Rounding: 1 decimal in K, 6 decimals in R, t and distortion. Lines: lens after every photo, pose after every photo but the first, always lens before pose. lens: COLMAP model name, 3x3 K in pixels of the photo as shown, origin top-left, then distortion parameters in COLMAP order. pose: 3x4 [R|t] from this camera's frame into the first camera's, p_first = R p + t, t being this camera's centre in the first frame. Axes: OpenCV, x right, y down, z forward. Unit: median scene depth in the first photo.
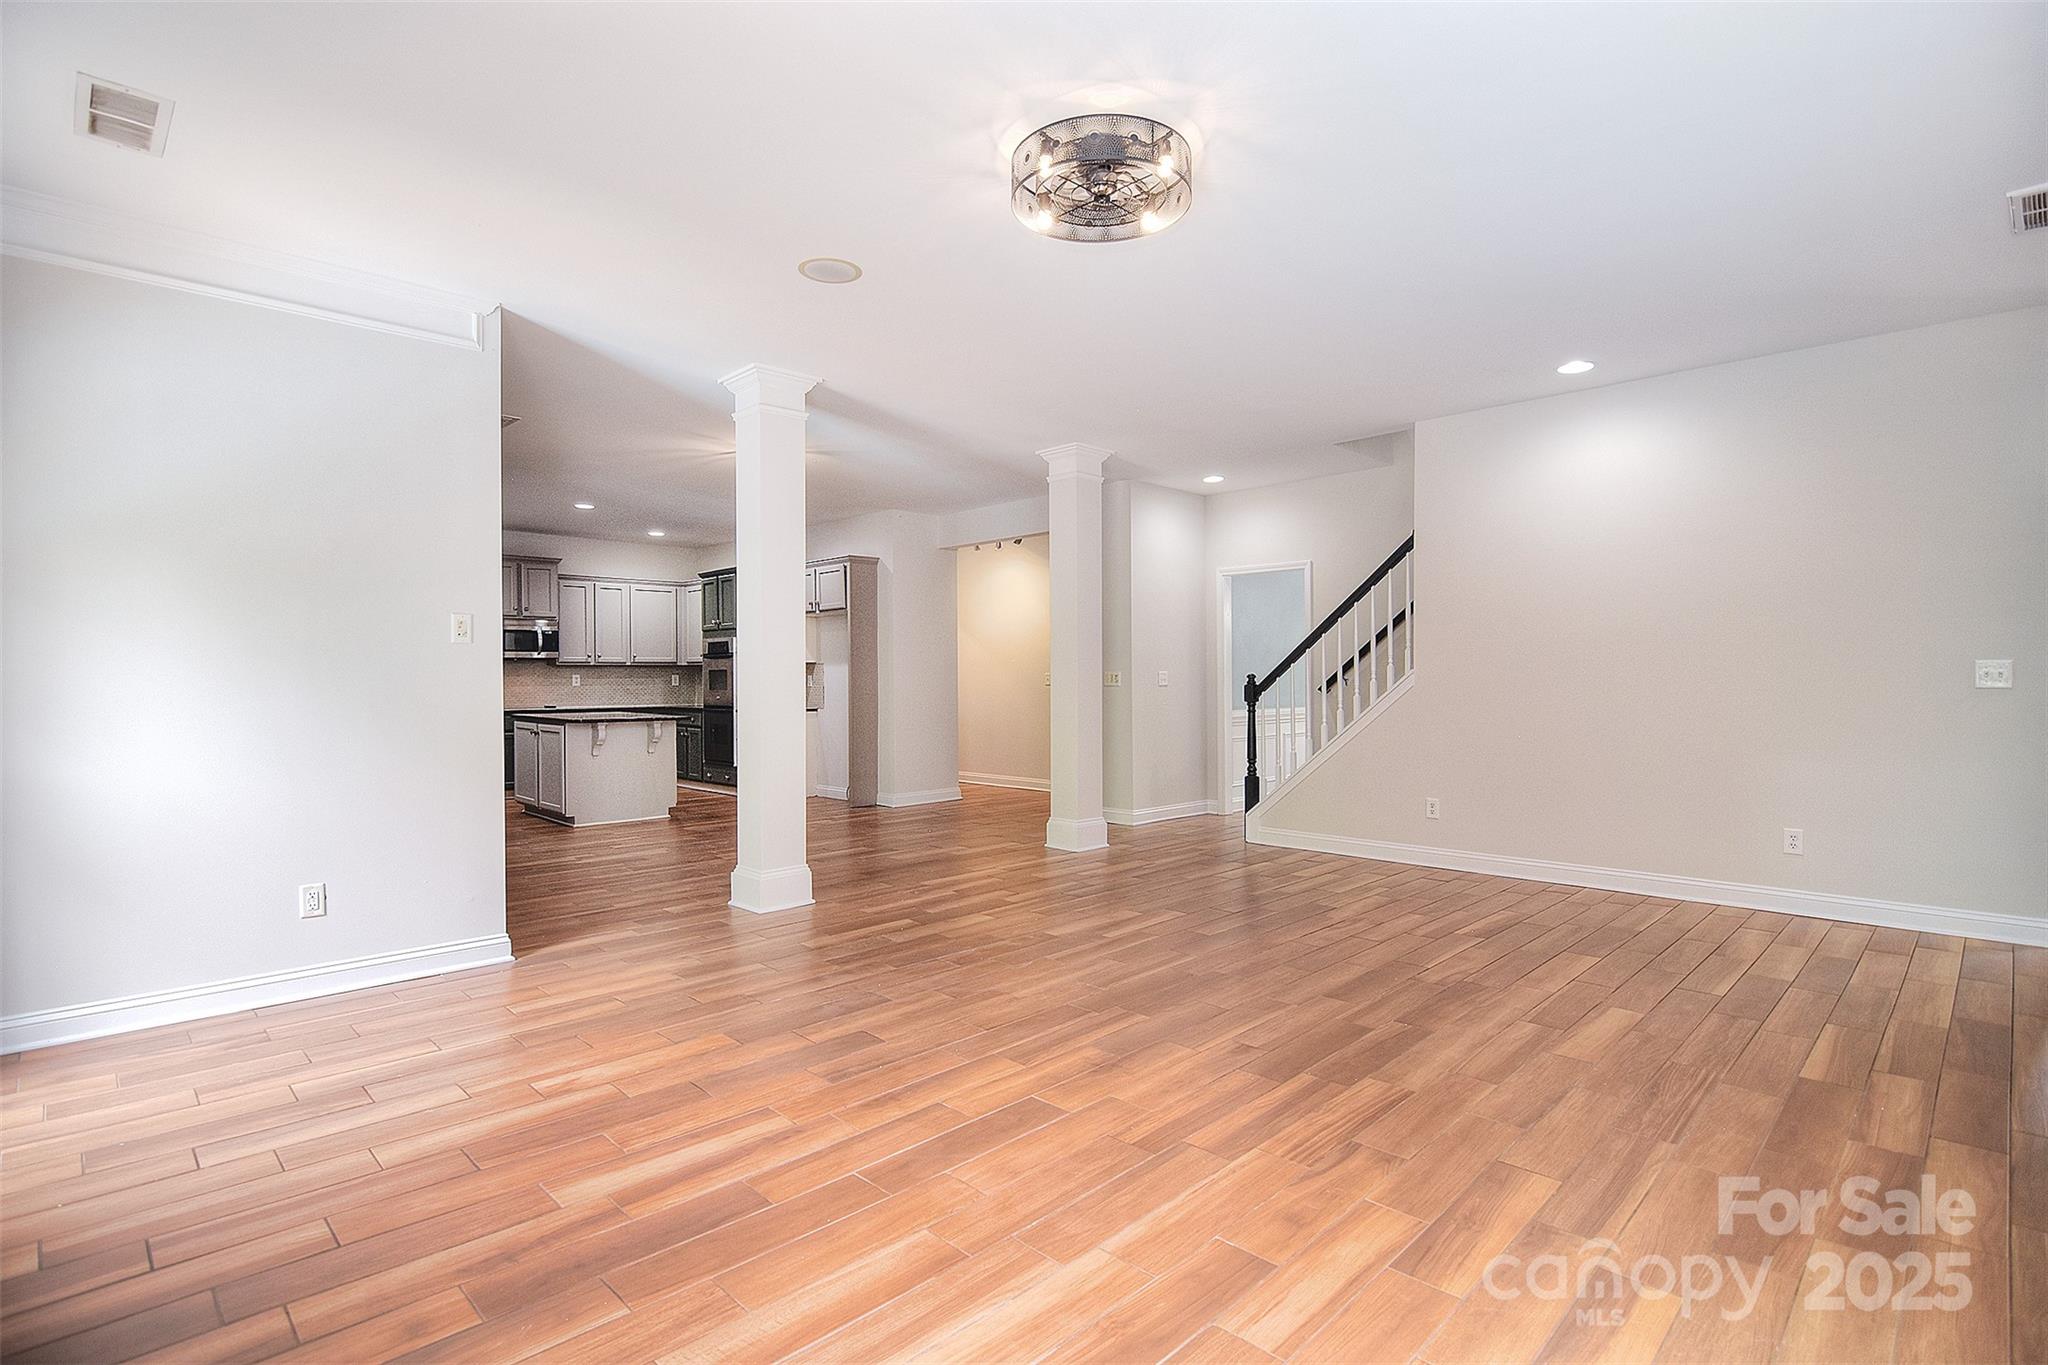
lens RADIAL K [[991.8, 0, 1018.0], [0, 991.8, 708.3], [0, 0, 1]] dist [-0.009337, -0.009043]
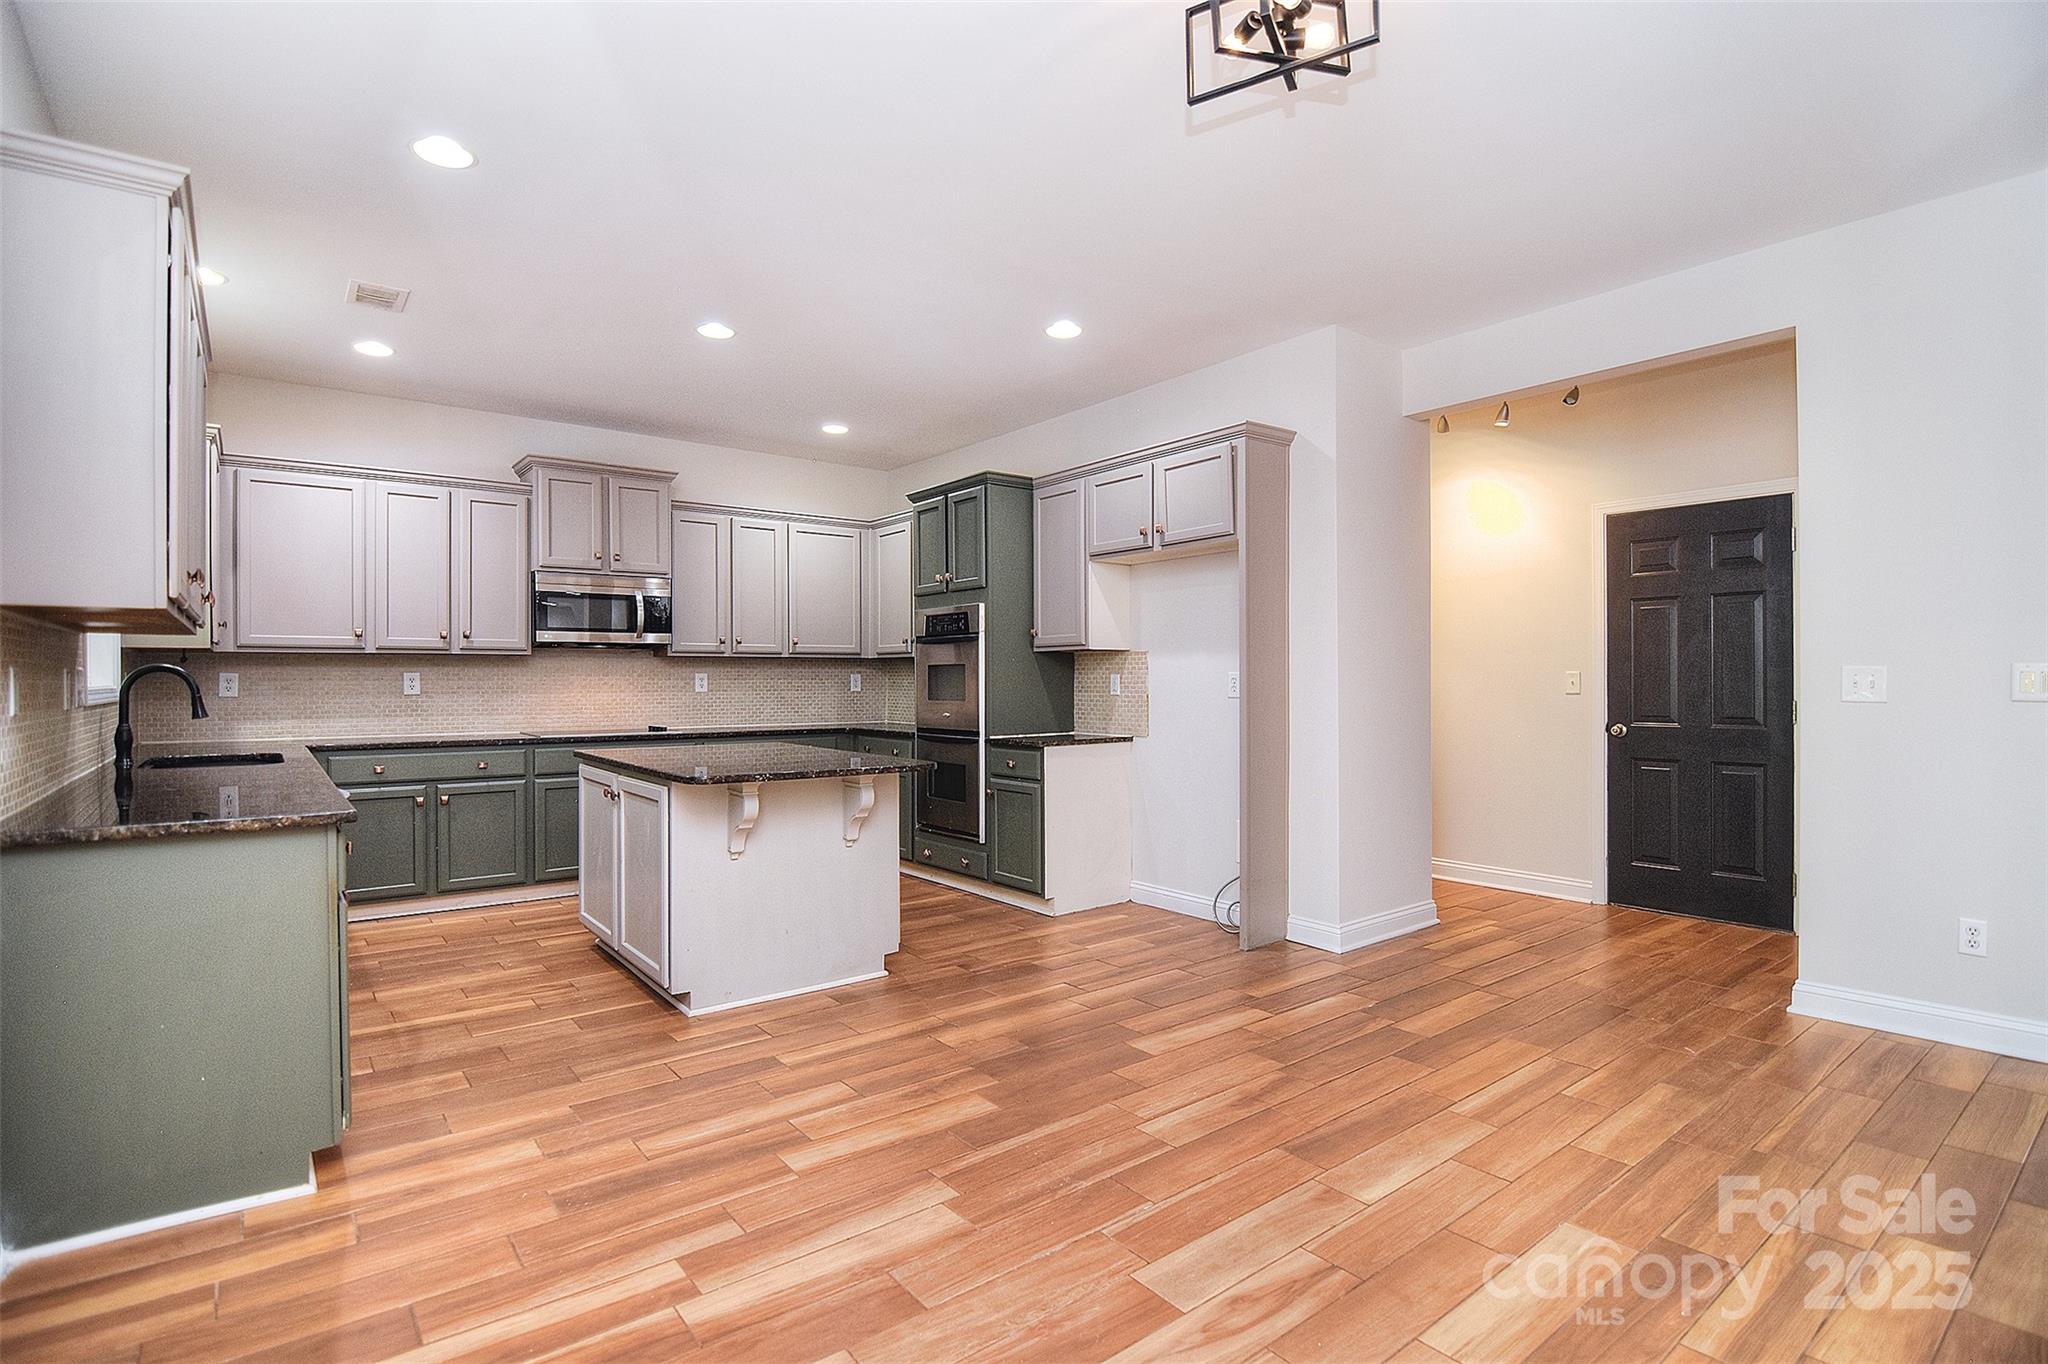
lens RADIAL K [[991.8, 0, 1018.0], [0, 991.8, 707.8], [0, 0, 1]] dist [-0.009337, -0.009043]
pose [[0.992848, 0.004553, -0.119298, -0.196150], [-0.004479, 0.999990, 0.000892, -0.015119], [0.119301, -0.000351, 0.992858, 0.453814]]
